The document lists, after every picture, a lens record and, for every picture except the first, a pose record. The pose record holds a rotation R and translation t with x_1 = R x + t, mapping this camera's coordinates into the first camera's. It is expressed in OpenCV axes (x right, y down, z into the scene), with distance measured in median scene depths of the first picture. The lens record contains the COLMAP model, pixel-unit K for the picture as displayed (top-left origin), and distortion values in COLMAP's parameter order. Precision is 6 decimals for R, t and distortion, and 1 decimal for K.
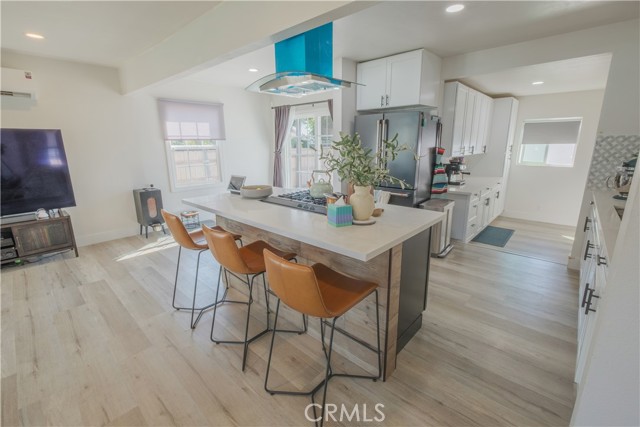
lens RADIAL K [[281.8, 0, 313.8], [0, 281.8, 208.3], [0, 0, 1]] dist [0.000923, 0.000225]
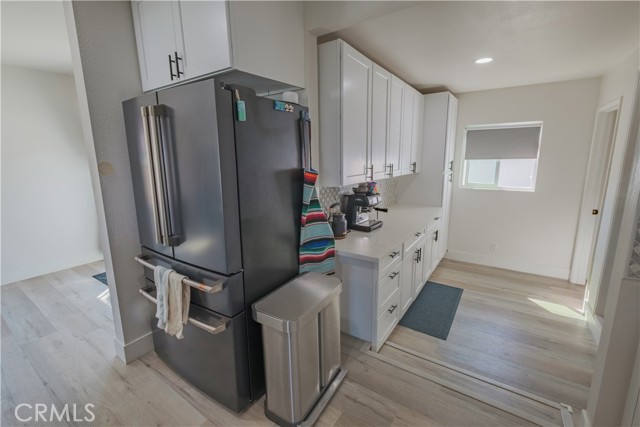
lens RADIAL K [[281.8, 0, 313.8], [0, 281.8, 208.3], [0, 0, 1]] dist [0.000923, 0.000225]
pose [[0.990667, -0.029666, 0.133037, 0.312359], [0.036228, 0.998229, -0.047183, -0.101516], [-0.131402, 0.051562, 0.989987, 0.421149]]
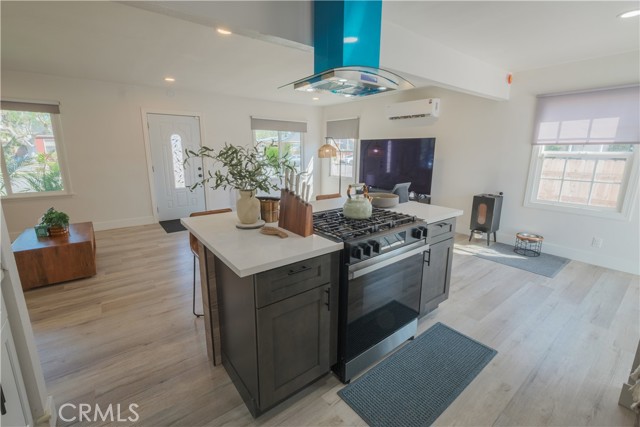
lens RADIAL K [[281.8, 0, 313.8], [0, 281.8, 208.3], [0, 0, 1]] dist [0.000923, 0.000225]
pose [[-0.167649, 0.207285, -0.963809, 0.442957], [-0.229901, 0.942470, 0.242686, -0.120476], [0.958665, 0.262267, -0.110349, 0.529236]]
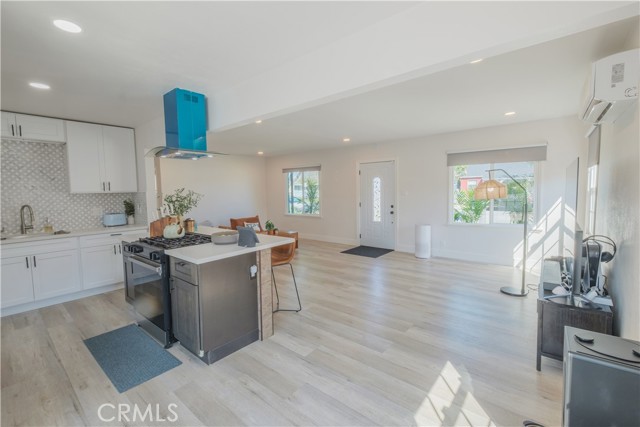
lens RADIAL K [[281.8, 0, 313.8], [0, 281.8, 208.3], [0, 0, 1]] dist [0.000923, 0.000225]
pose [[-0.998876, 0.023788, -0.040997, -0.288965], [0.010665, 0.955558, 0.294611, -0.271557], [0.046183, 0.293843, -0.954737, 1.177370]]
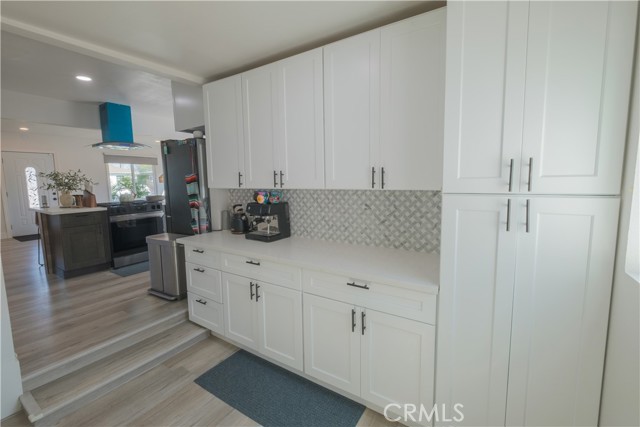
lens RADIAL K [[281.8, 0, 313.8], [0, 281.8, 208.3], [0, 0, 1]] dist [0.000923, 0.000225]
pose [[0.159359, 0.103447, -0.981786, 1.104336], [-0.211371, 0.975008, 0.068424, -0.205167], [0.964327, 0.196617, 0.177242, 1.016676]]
